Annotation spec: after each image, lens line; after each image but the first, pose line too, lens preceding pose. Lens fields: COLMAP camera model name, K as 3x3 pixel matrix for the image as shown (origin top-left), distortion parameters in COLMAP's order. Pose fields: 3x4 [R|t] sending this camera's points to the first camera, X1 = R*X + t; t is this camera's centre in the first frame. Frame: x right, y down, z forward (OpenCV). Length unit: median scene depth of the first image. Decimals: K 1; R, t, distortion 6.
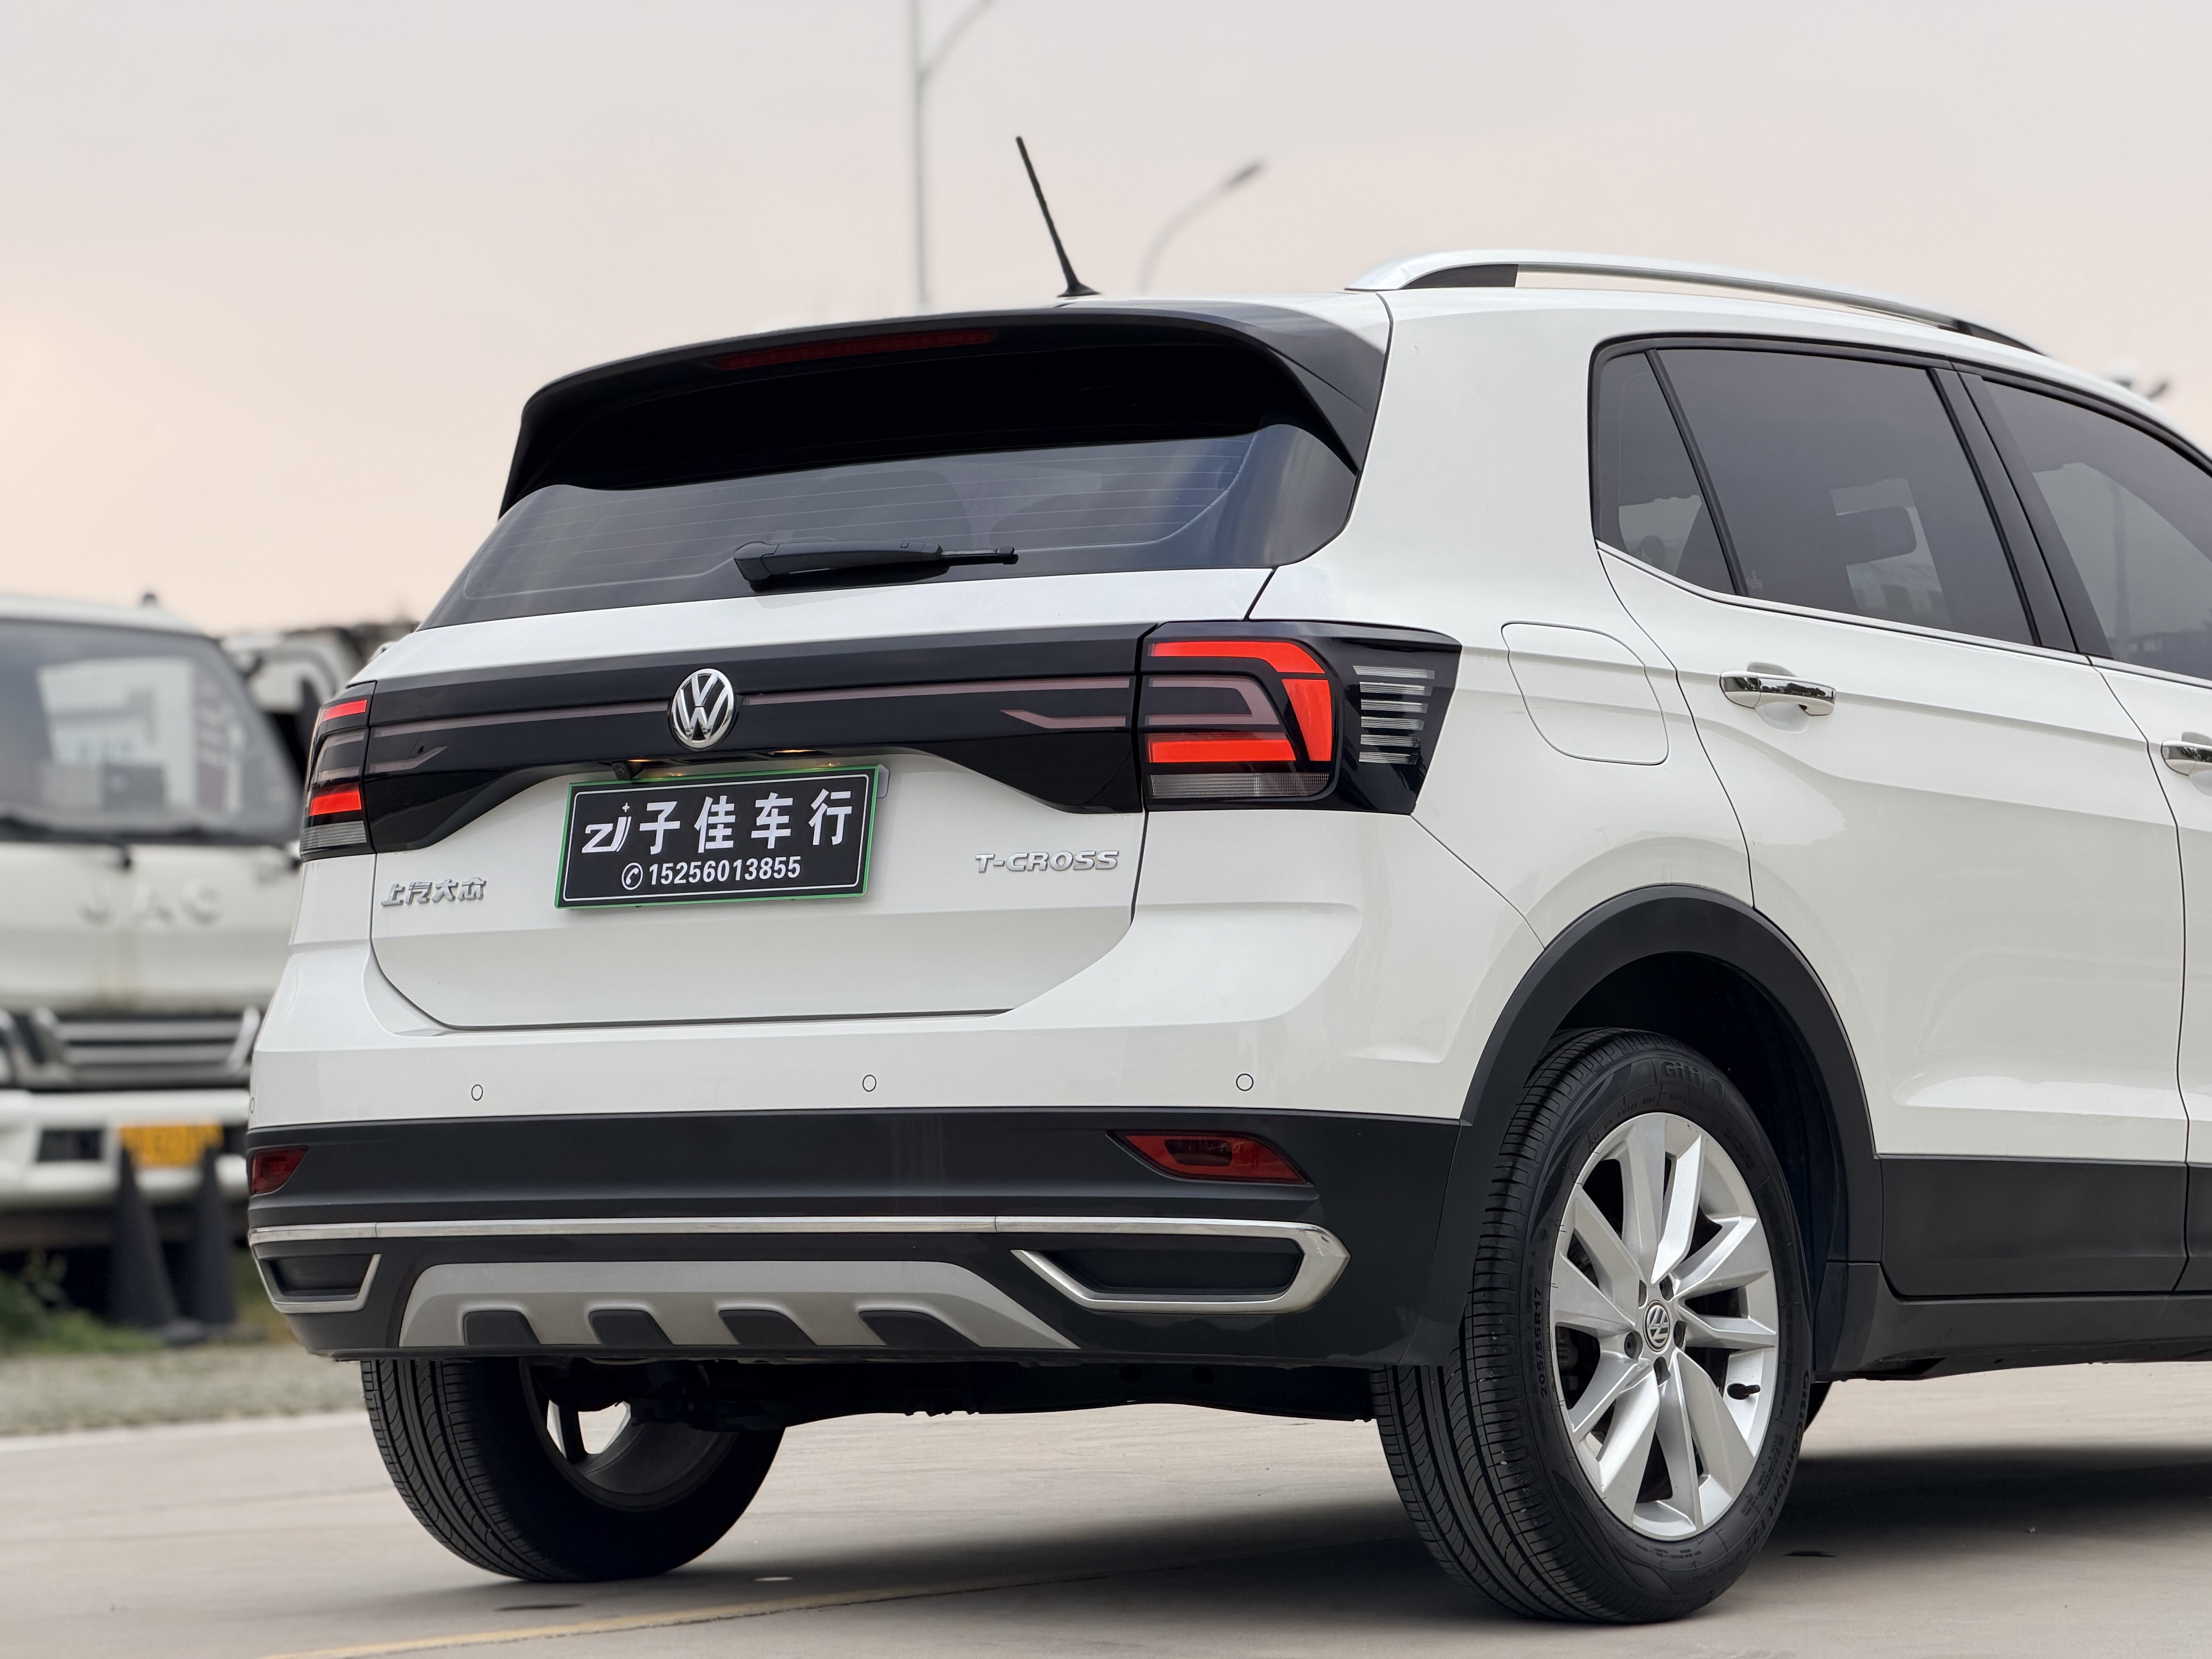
lens RADIAL K [[6574.2, 0, 1110.0], [0, 6574.2, 839.8], [0, 0, 1]] dist [0.218562, 0.000000]
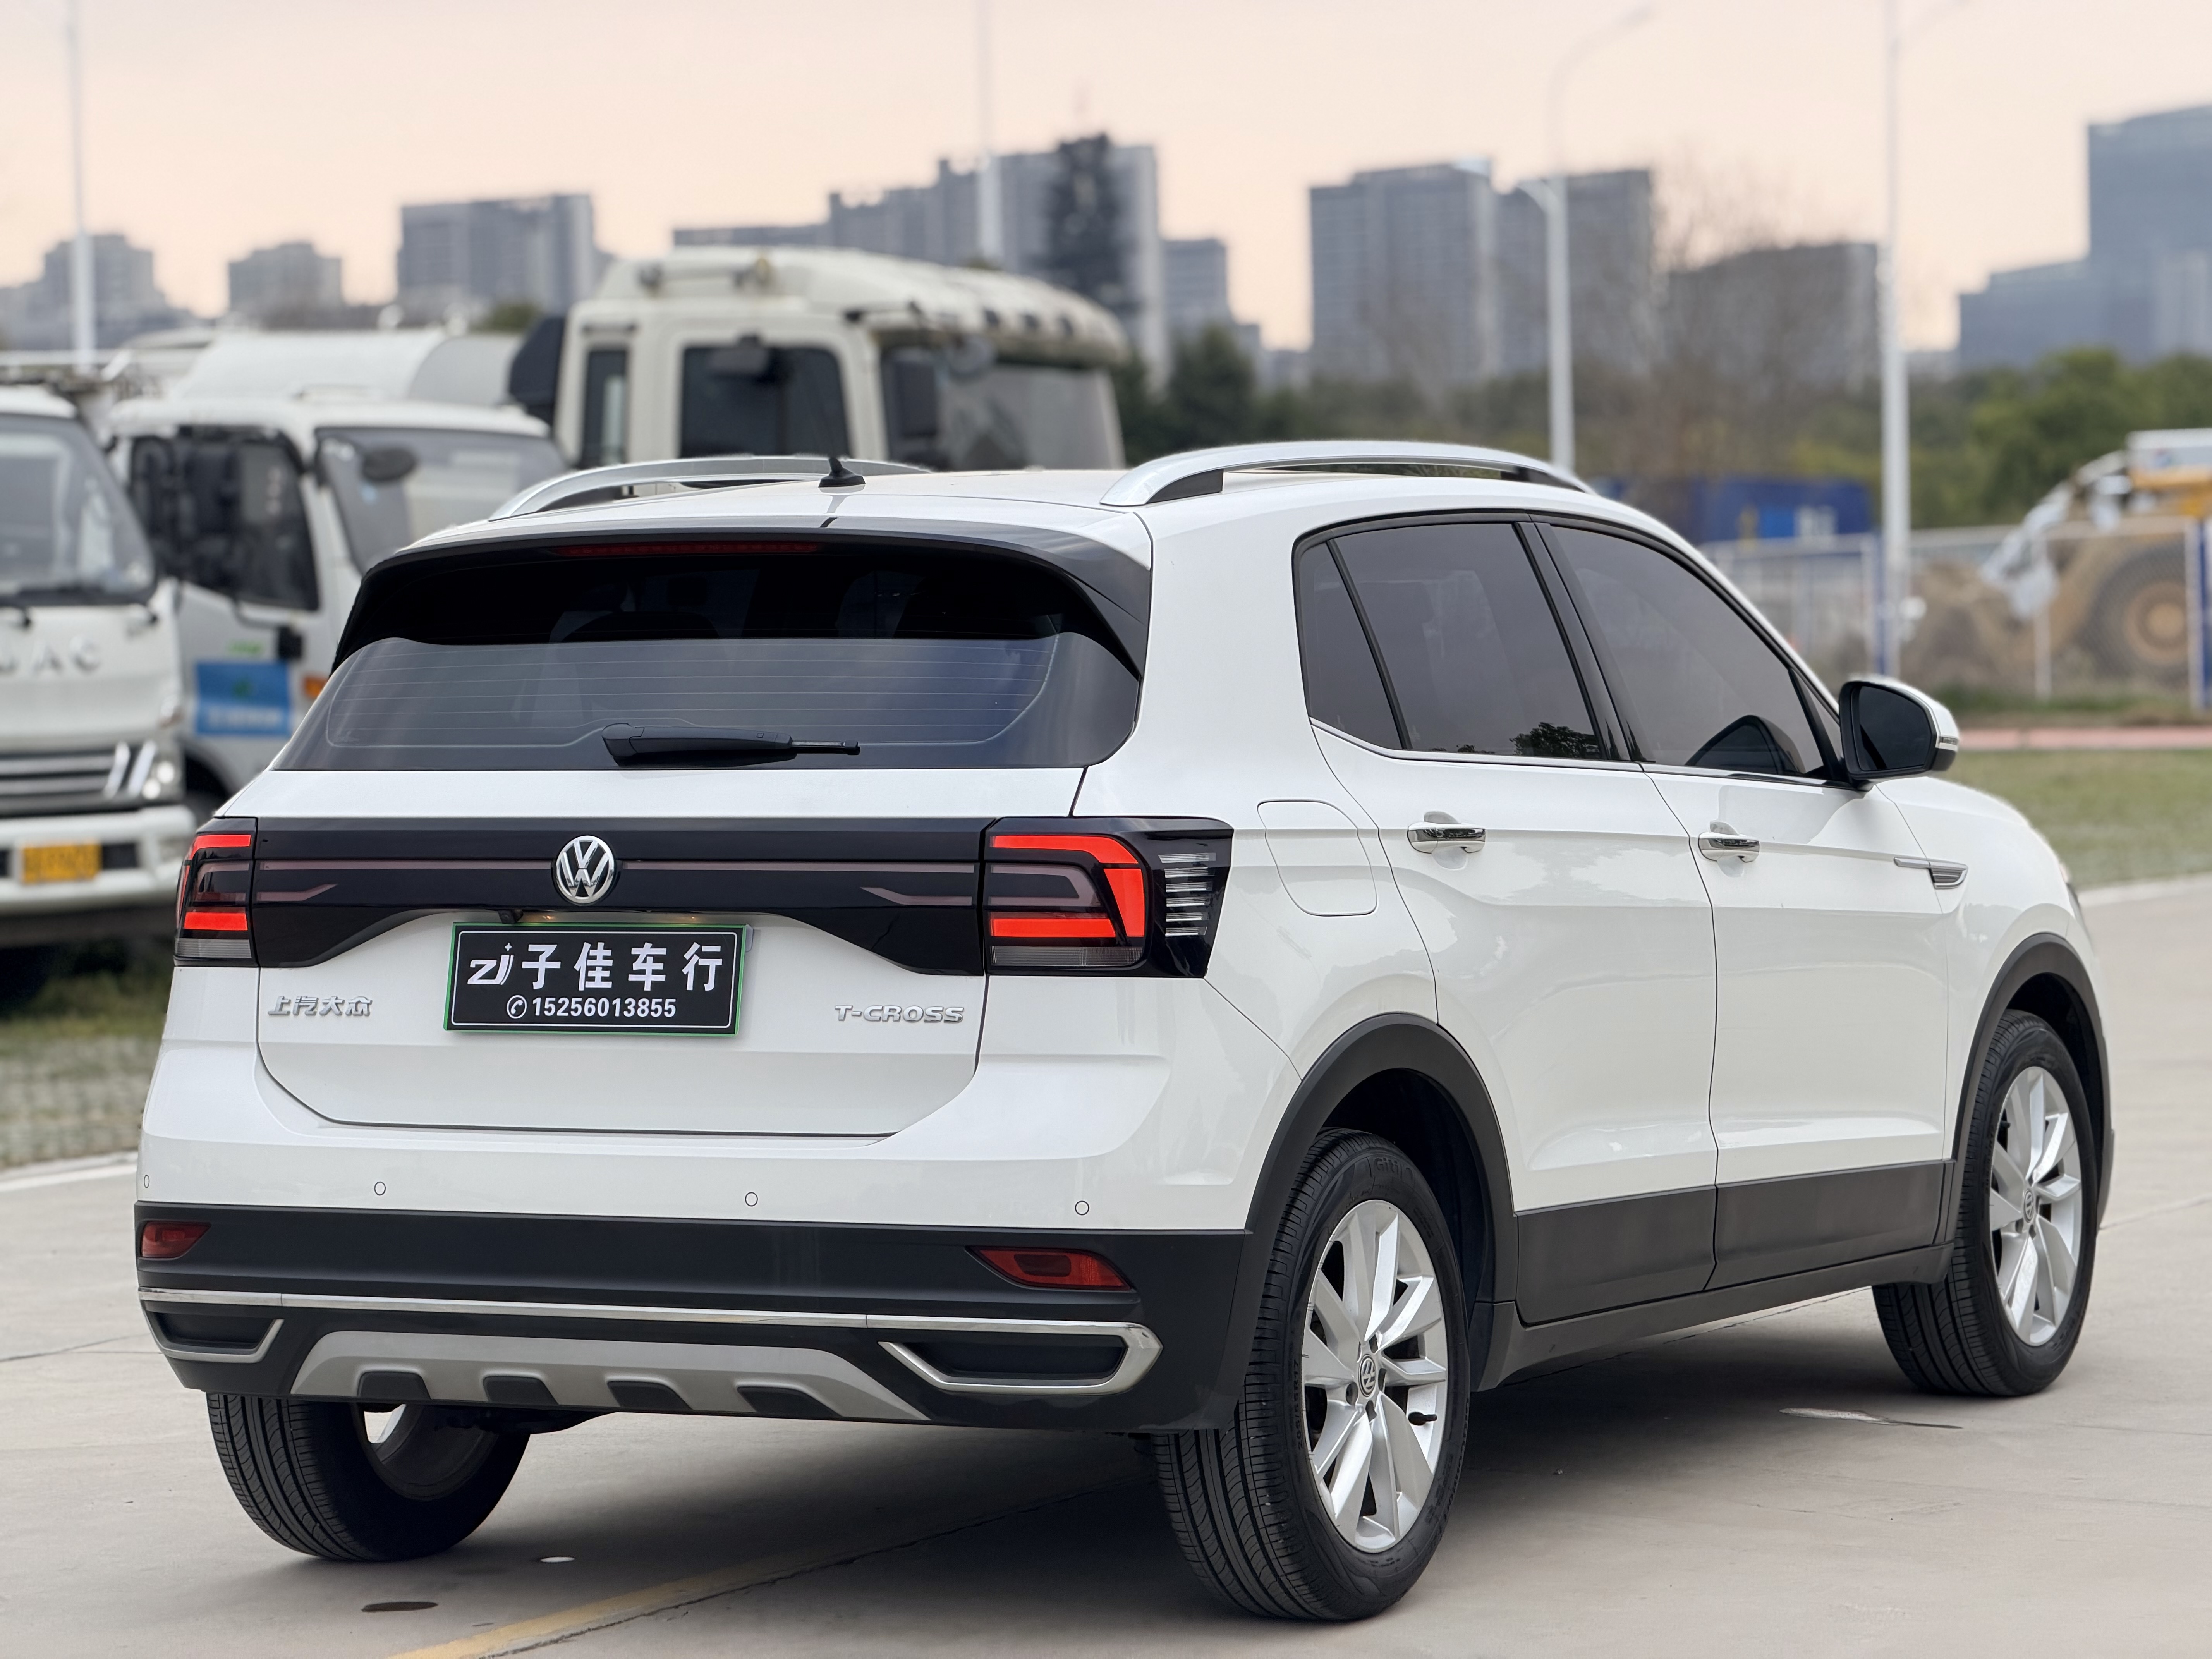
lens RADIAL K [[6574.2, 0, 1104.3], [0, 6574.2, 818.3], [0, 0, 1]] dist [0.218562, 0.000000]
pose [[0.984710, -0.000998, 0.174197, -0.176450], [-0.011031, 0.997619, 0.068074, -0.111037], [-0.173851, -0.068954, 0.982355, -0.179247]]
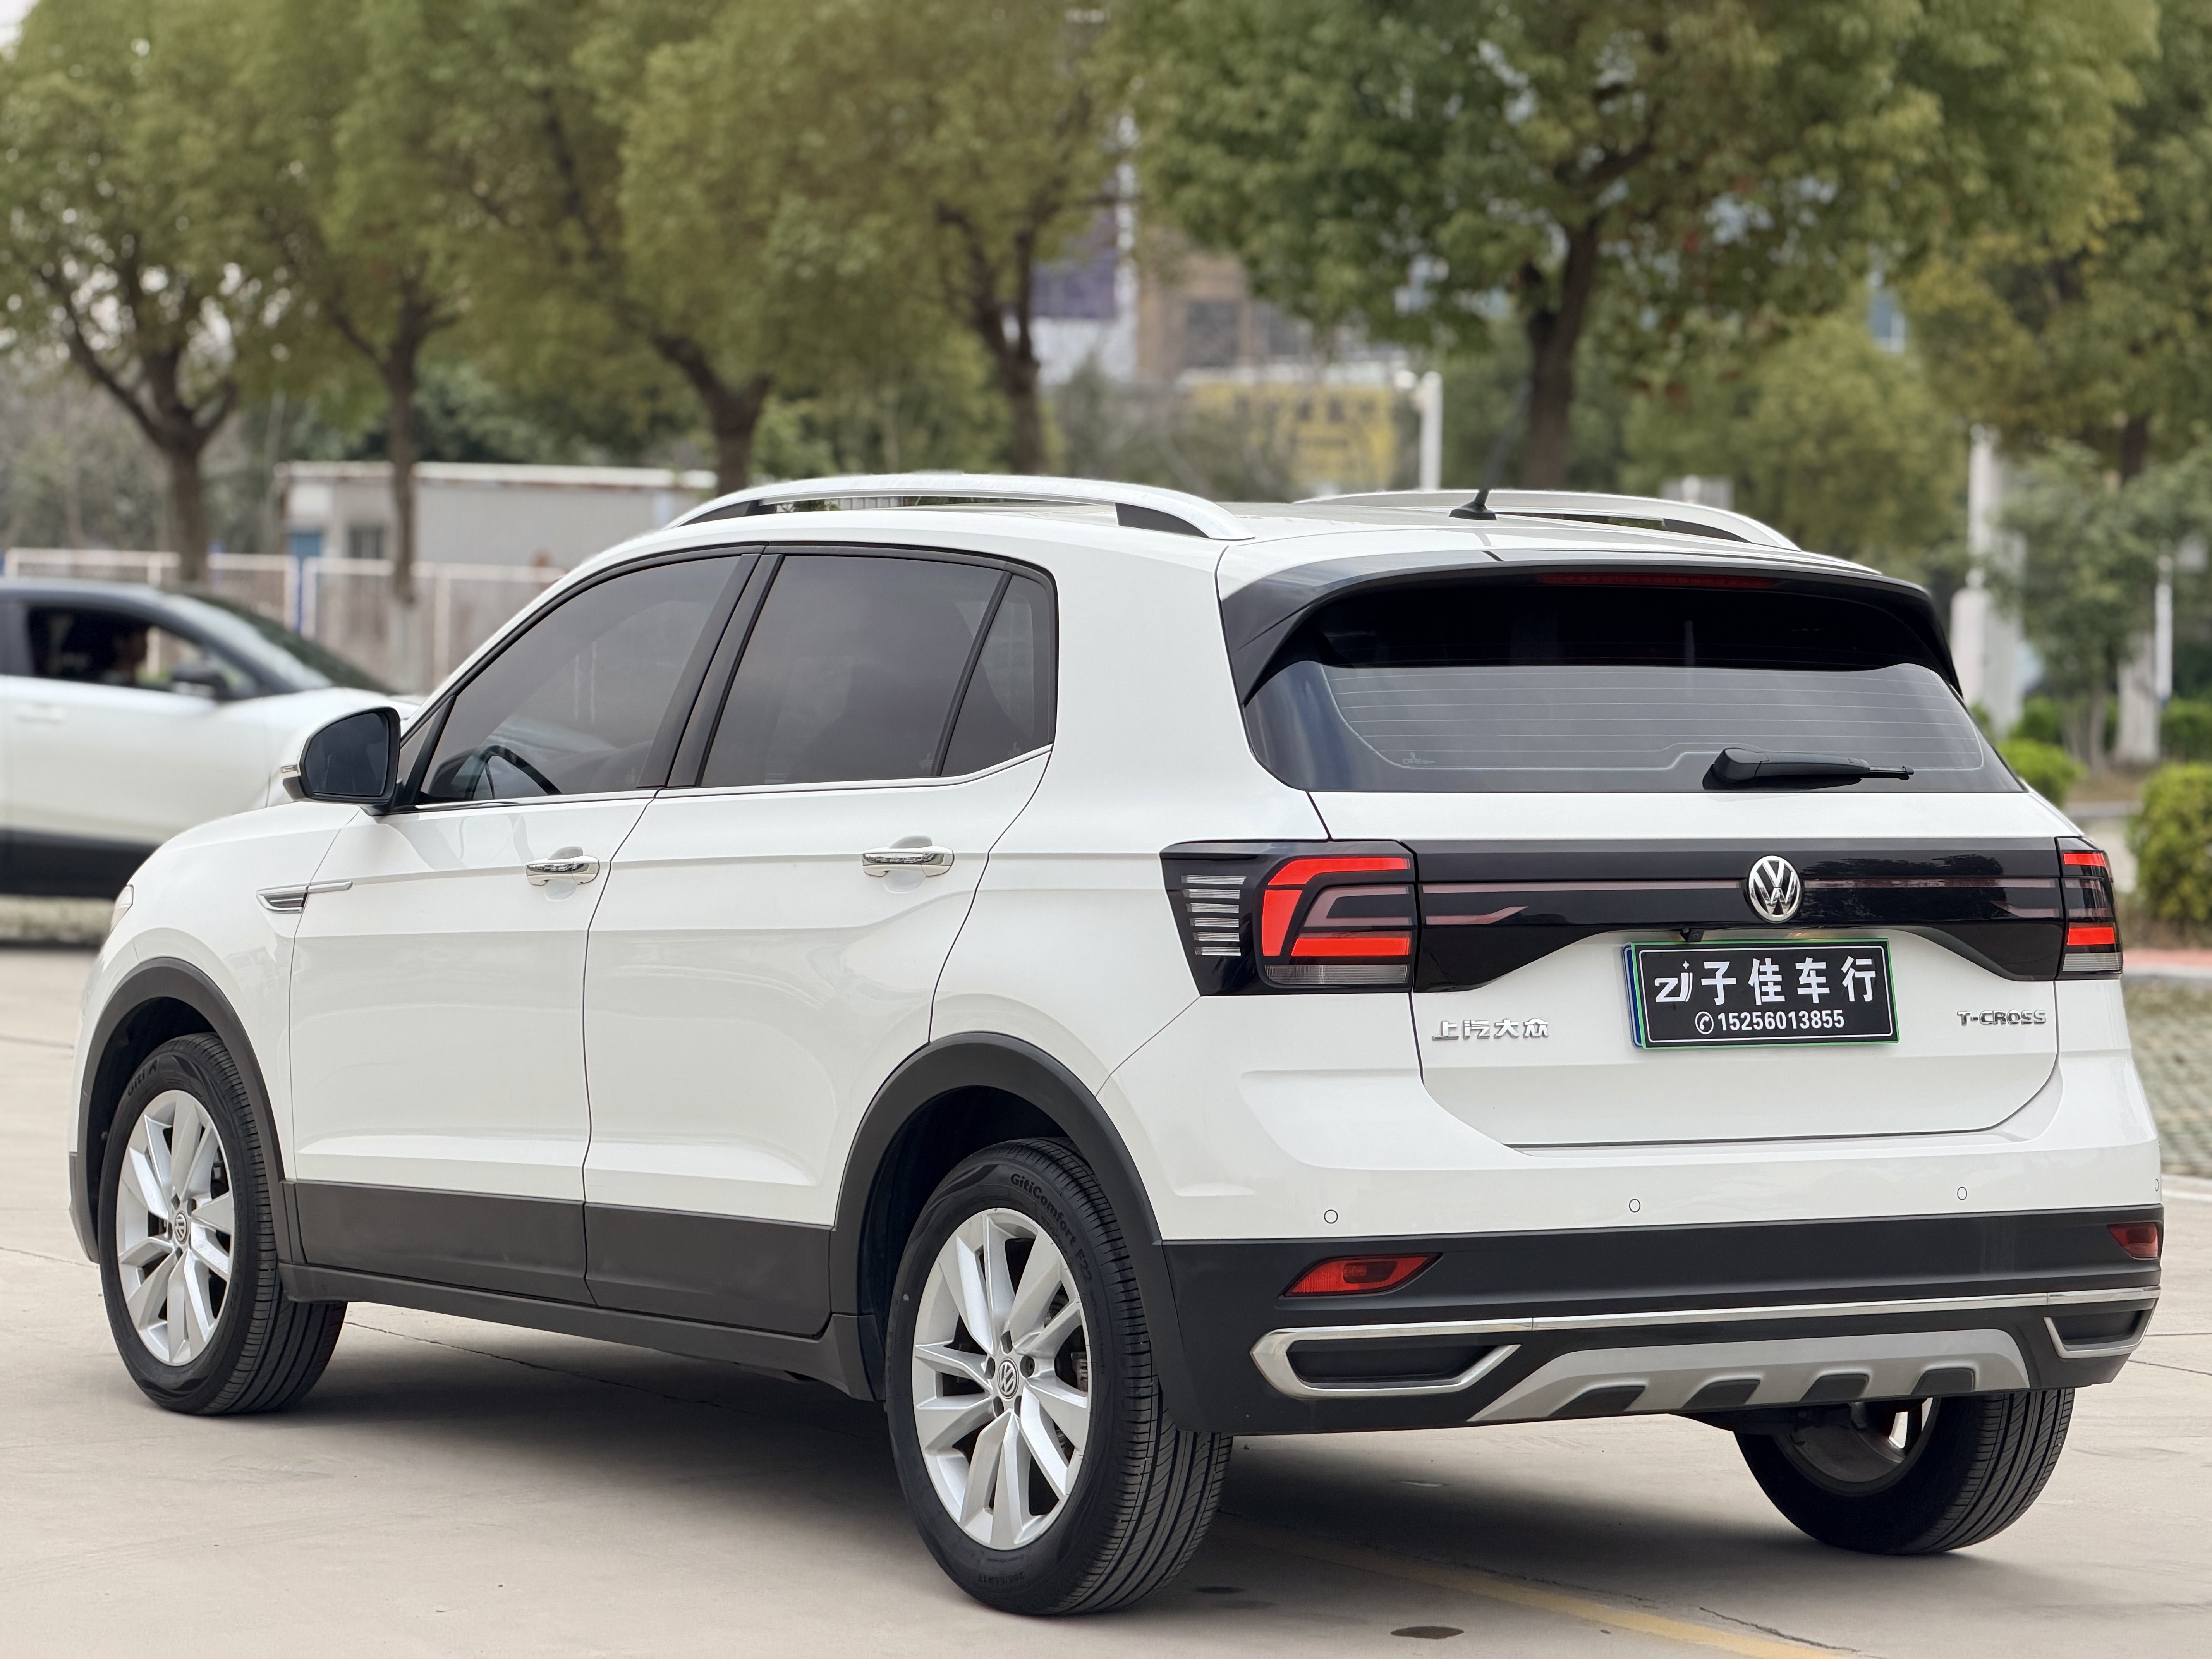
lens RADIAL K [[6574.2, 0, 1108.3], [0, 6574.2, 829.5], [0, 0, 1]] dist [0.218562, 0.000000]
pose [[0.353989, -0.000673, 0.935250, -1.263068], [-0.059972, 0.997925, 0.023417, -0.052568], [-0.933325, -0.064379, 0.353214, 0.682155]]
